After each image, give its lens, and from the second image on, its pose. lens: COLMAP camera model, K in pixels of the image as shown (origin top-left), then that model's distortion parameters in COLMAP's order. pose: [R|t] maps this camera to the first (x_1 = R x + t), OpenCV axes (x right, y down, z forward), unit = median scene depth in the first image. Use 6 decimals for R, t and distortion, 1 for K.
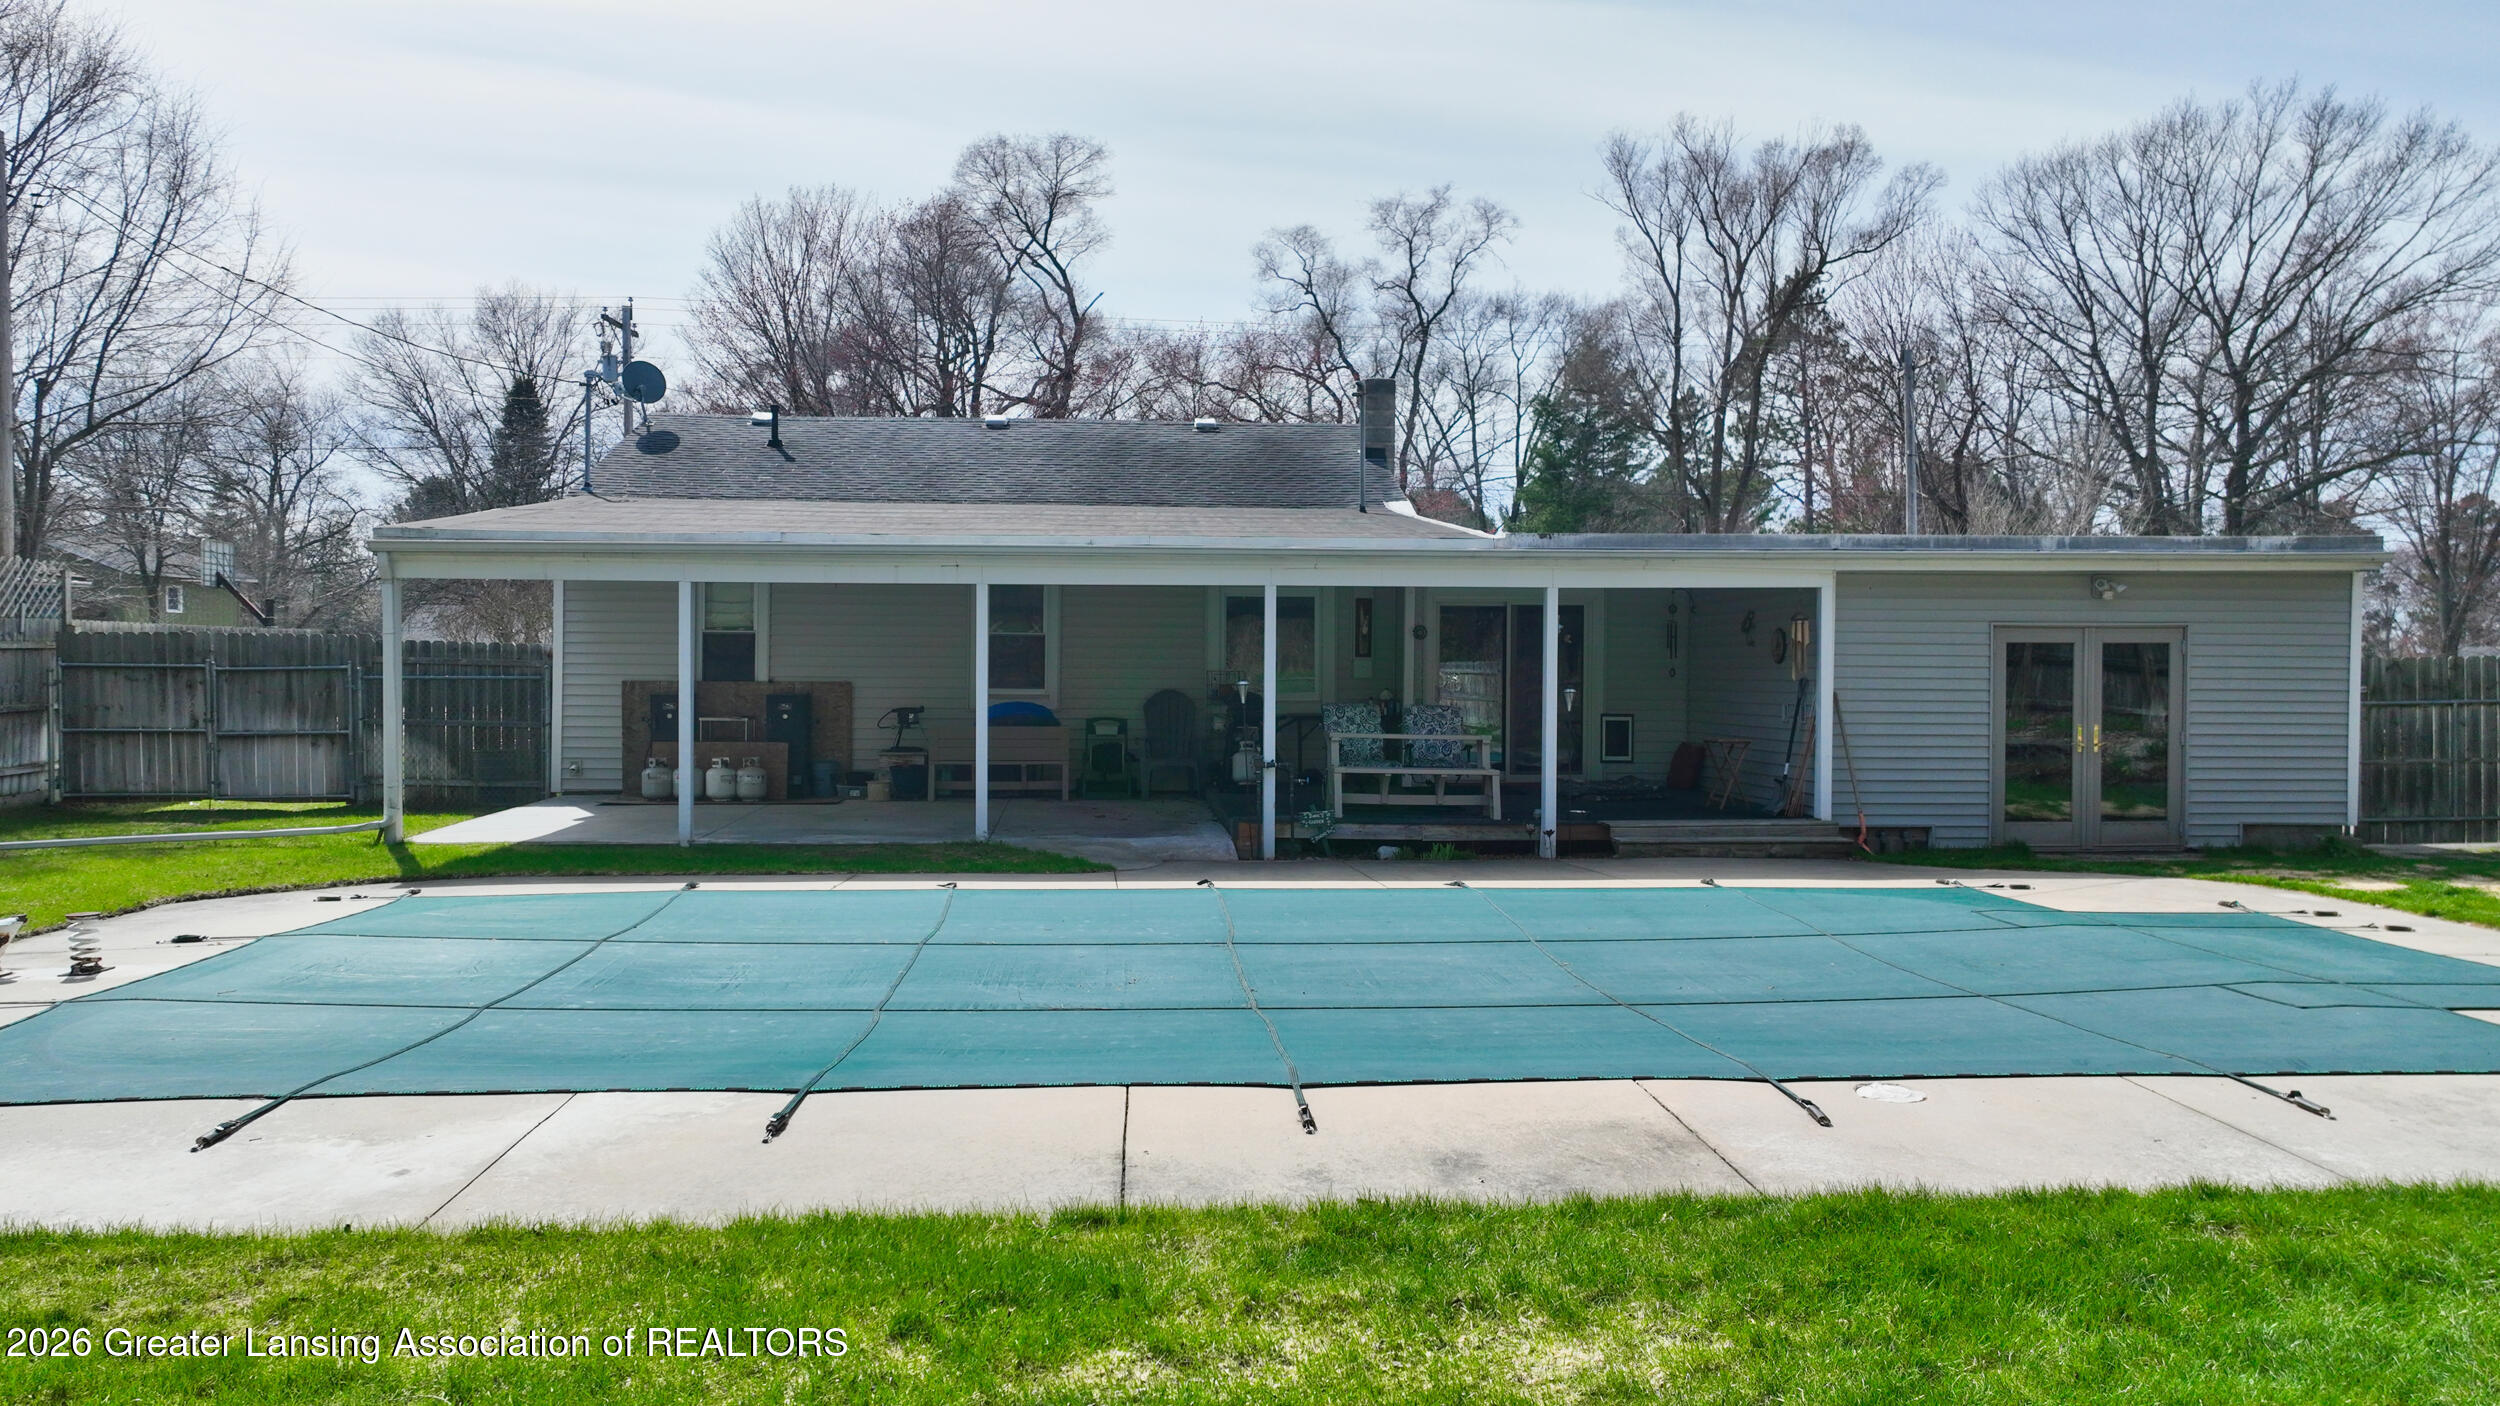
lens RADIAL K [[1767.0, 0, 1260.4], [0, 1767.0, 683.1], [0, 0, 1]] dist [0.002810, 0.010451]
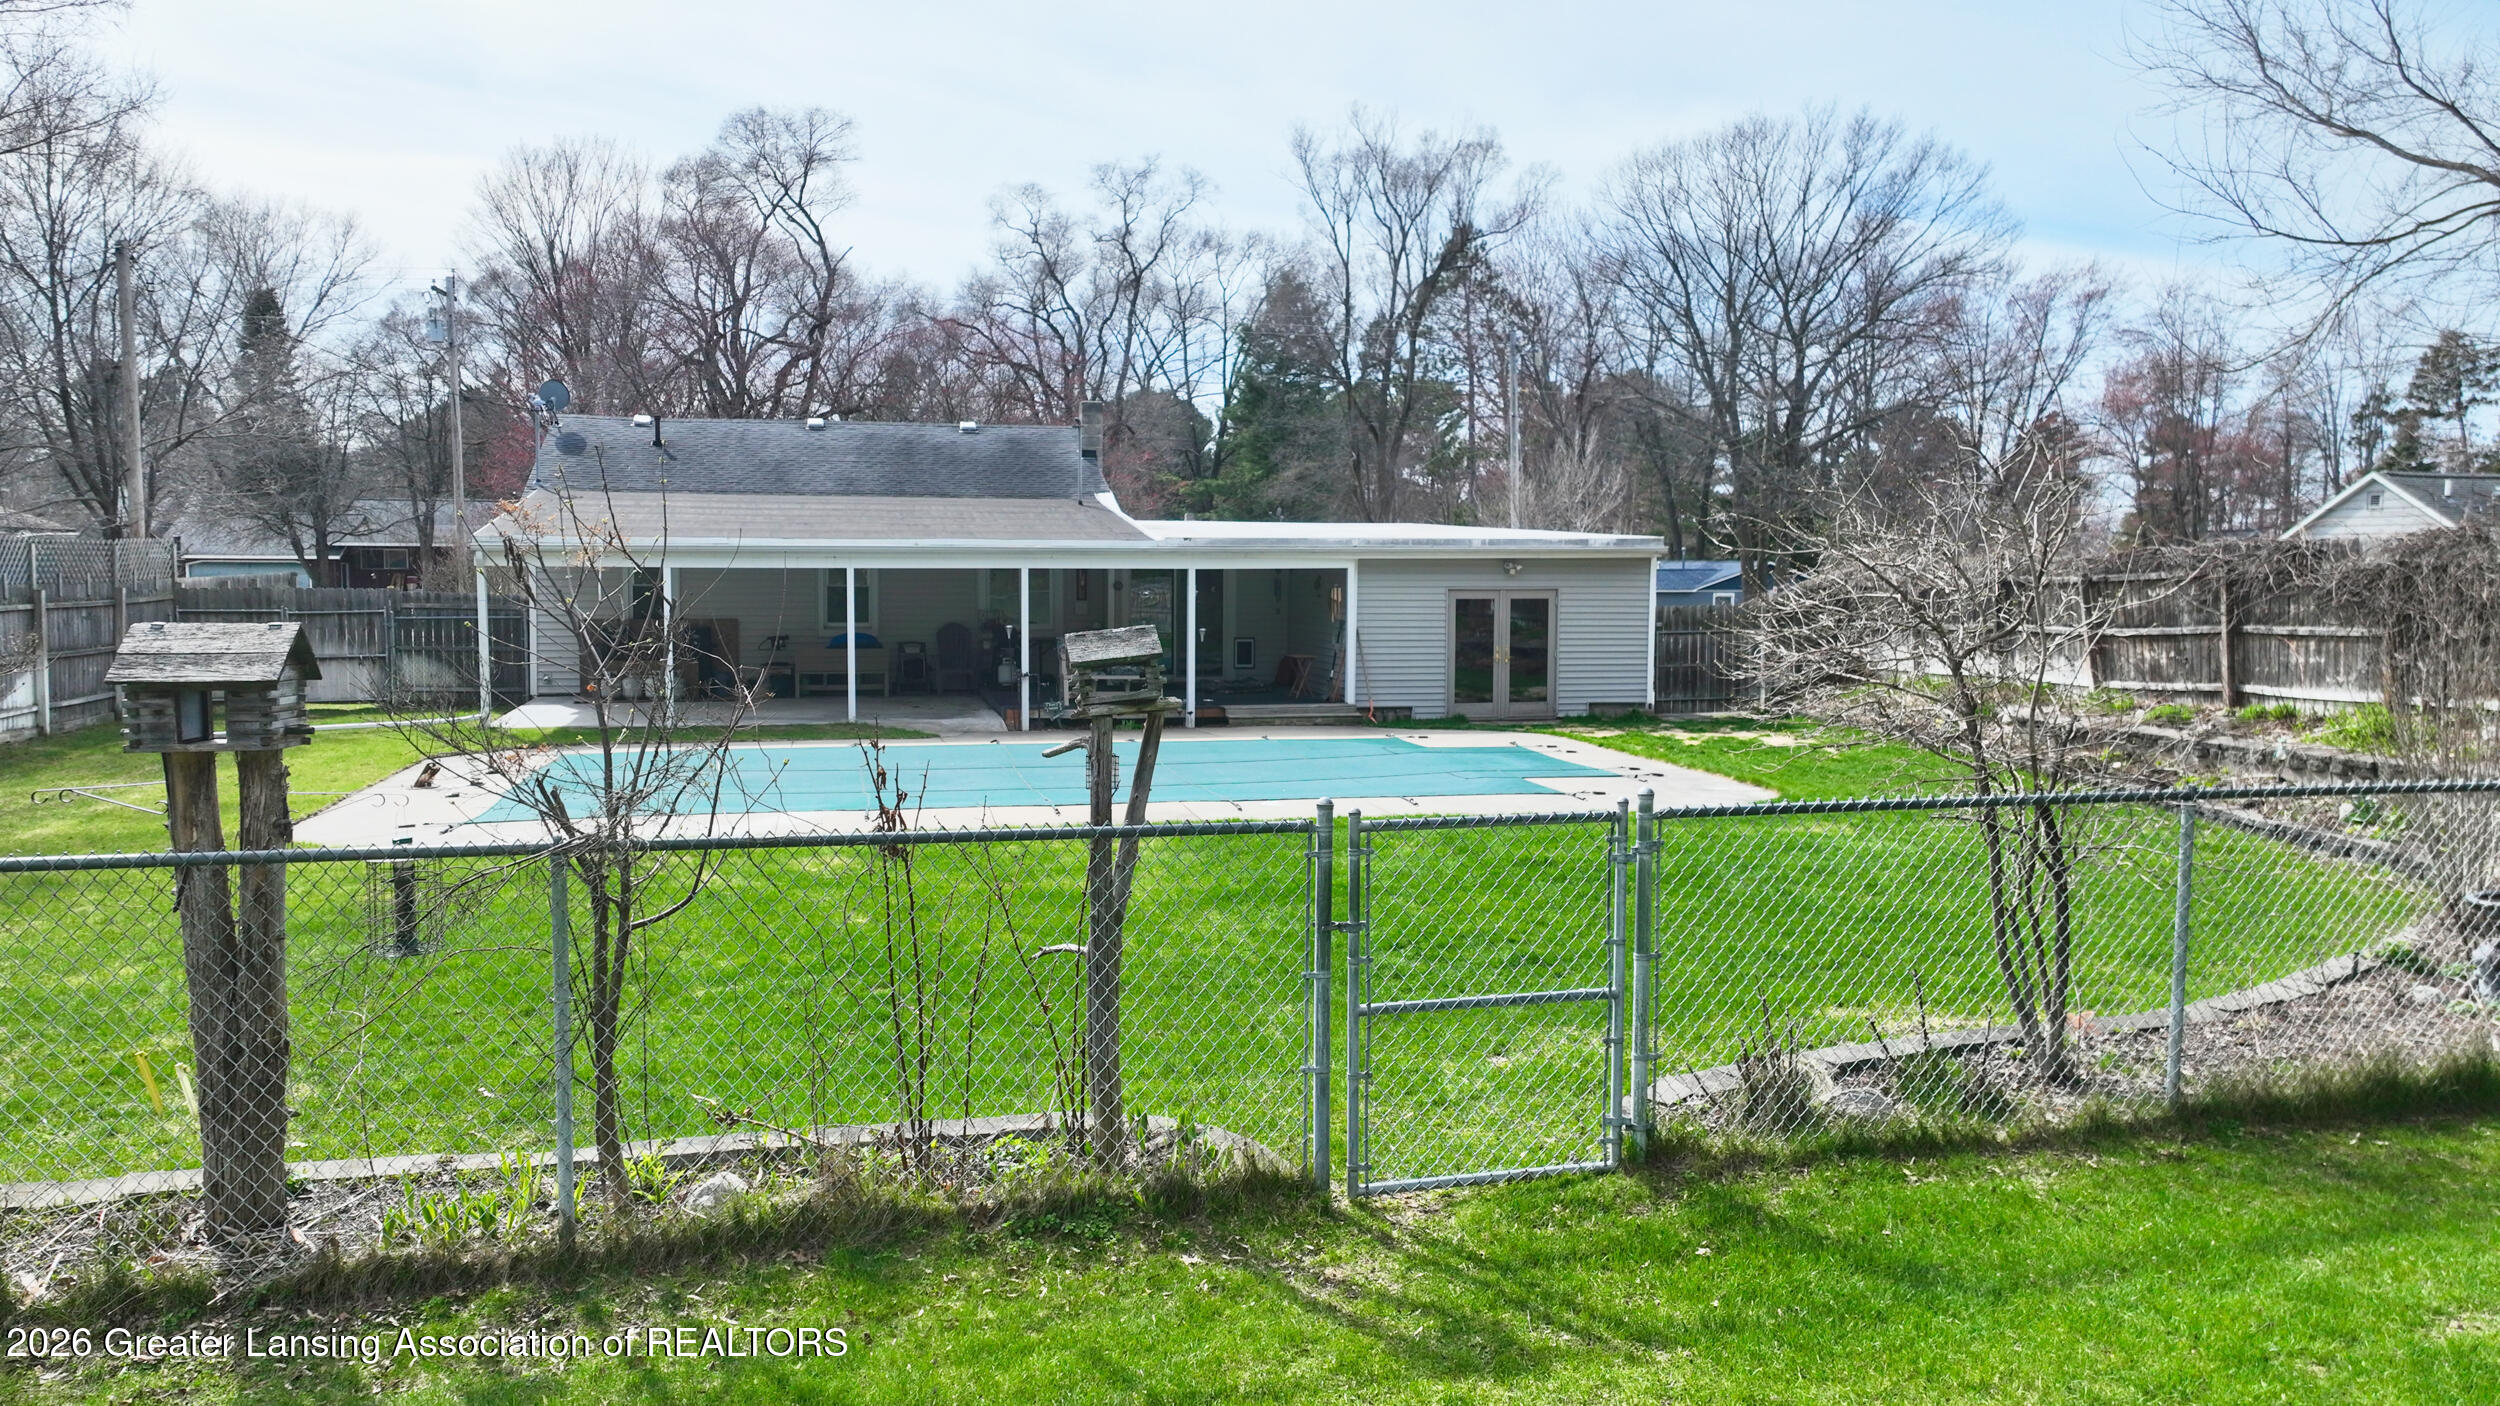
lens RADIAL K [[1777.5, 0, 1273.1], [0, 1777.5, 643.2], [0, 0, 1]] dist [0.018899, 0.001259]
pose [[0.986833, -0.006715, 0.161602, -0.027645], [-0.000080, 0.999117, 0.042004, -0.043265], [-0.161741, -0.041464, 0.985962, -0.553567]]
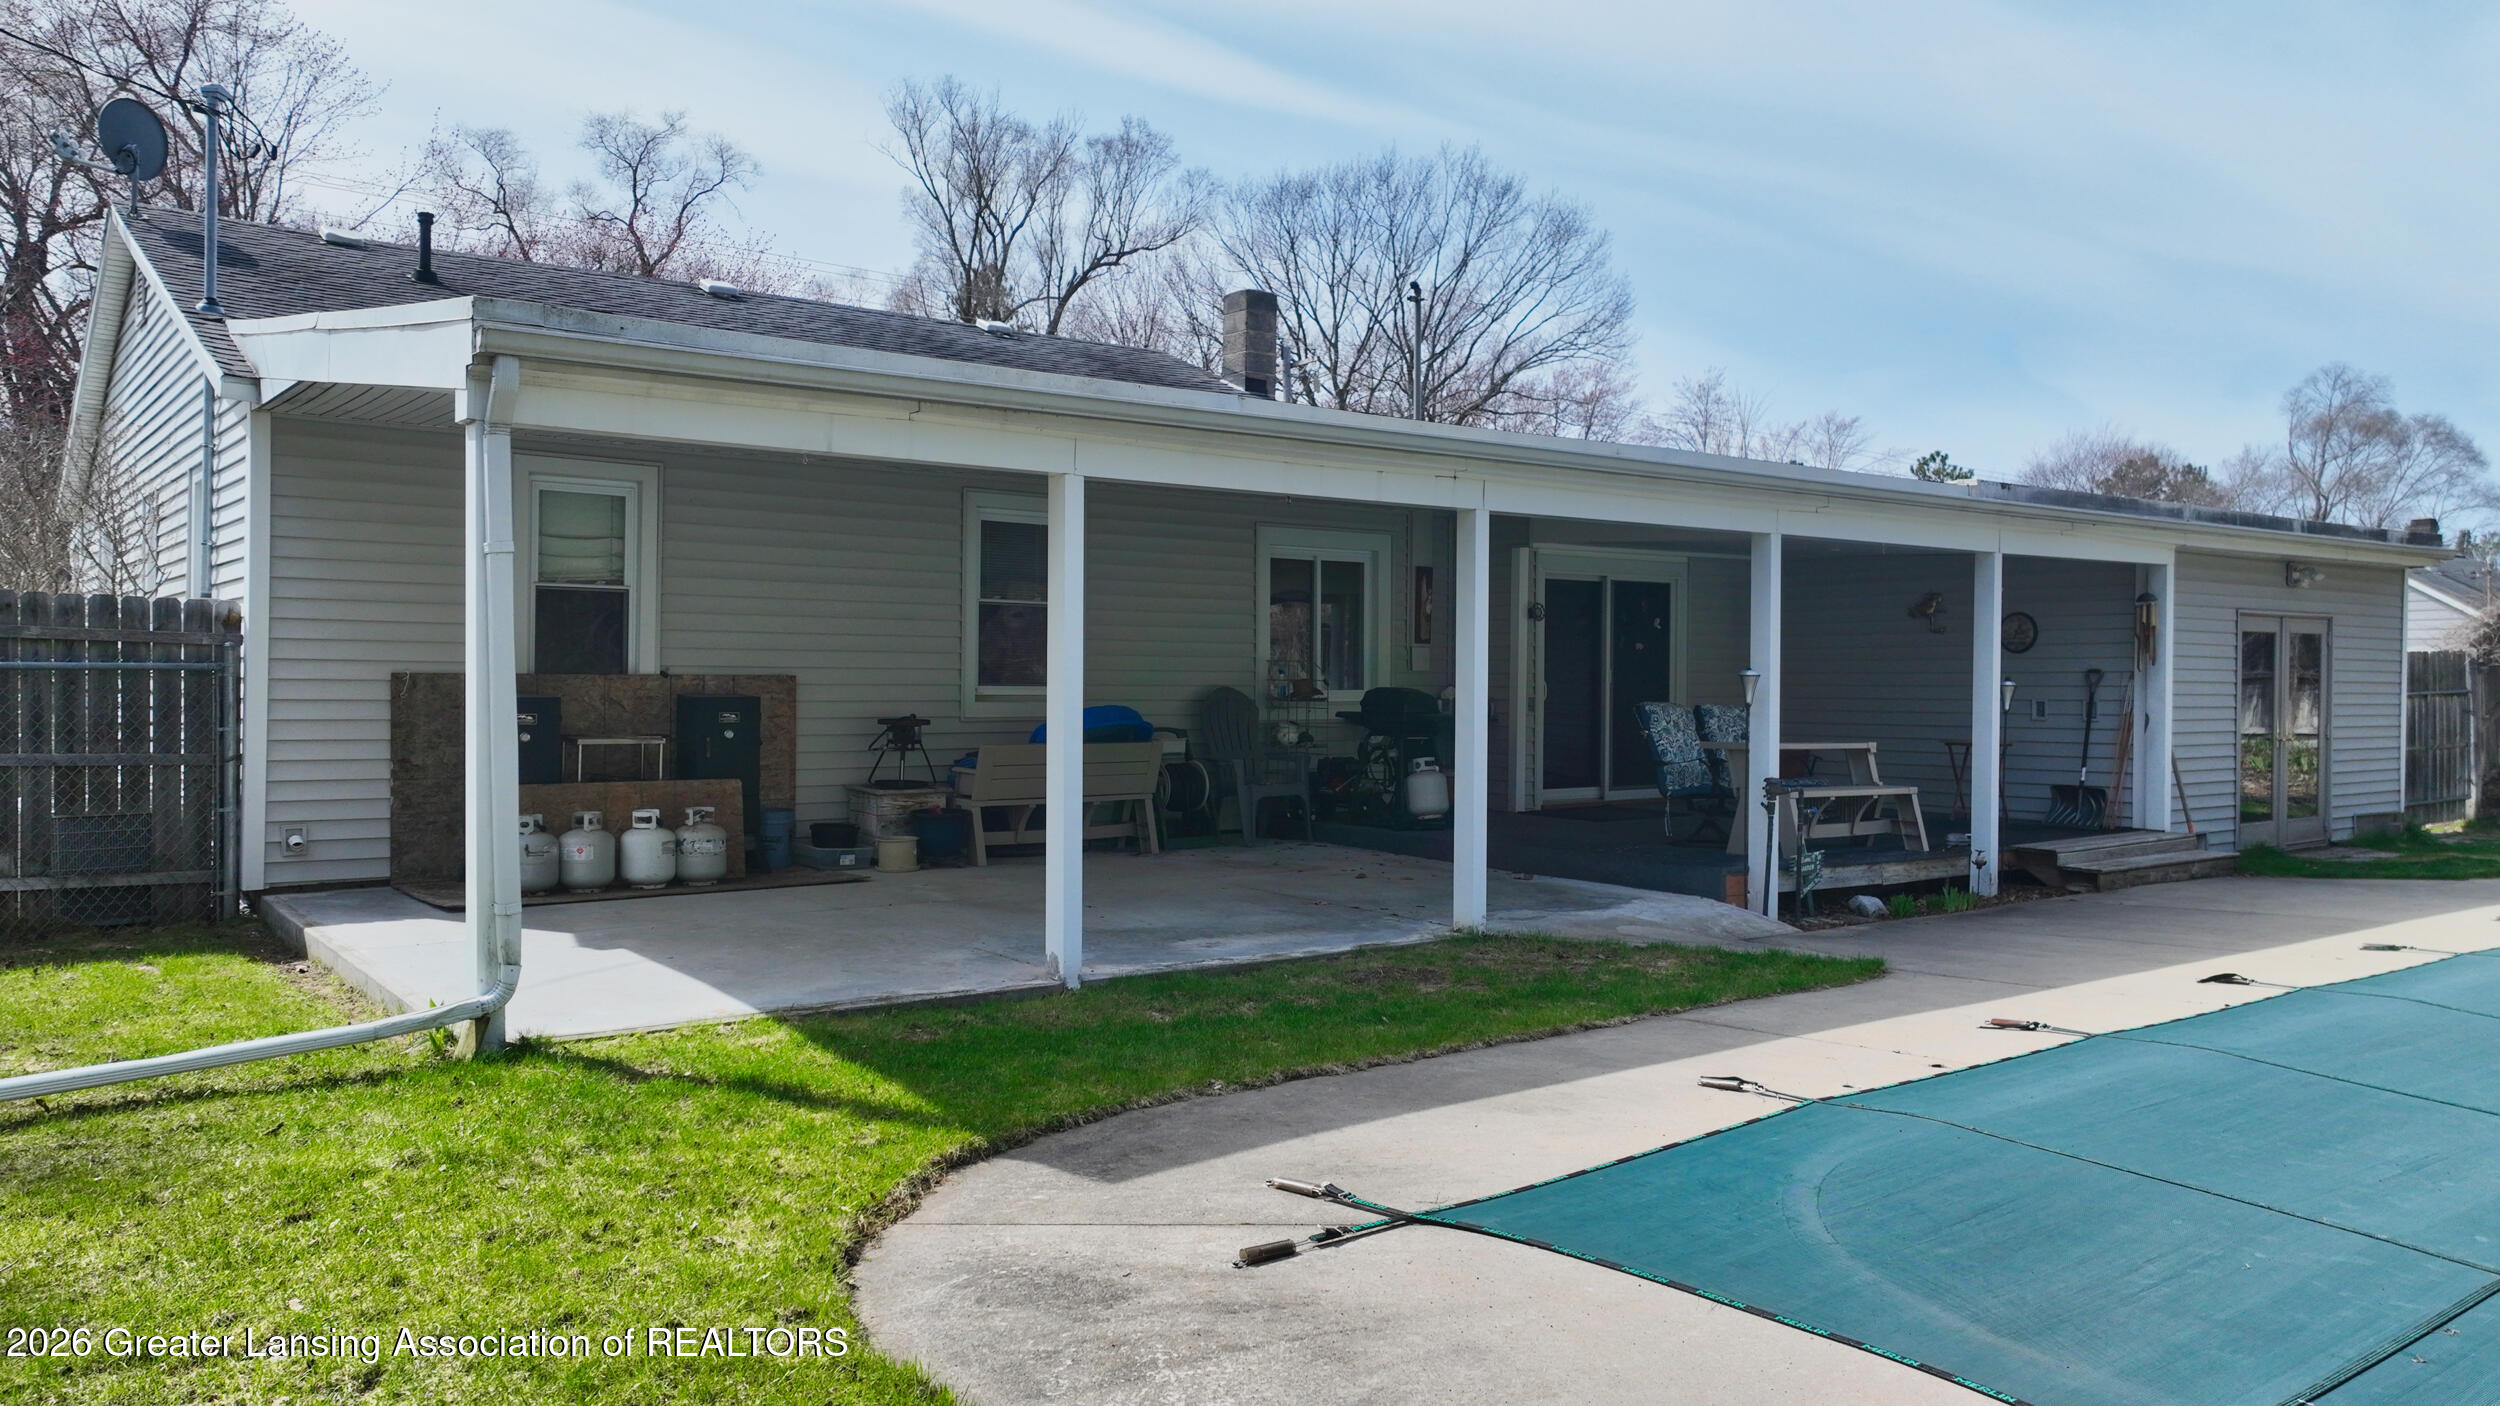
lens RADIAL K [[1754.4, 0, 1261.1], [0, 1754.4, 684.9], [0, 0, 1]] dist [0.006669, 0.010681]
pose [[0.840381, -0.002590, 0.541990, -0.419148], [0.002775, 0.999996, 0.000475, 0.002795], [-0.541989, 0.001105, 0.840385, 0.406655]]
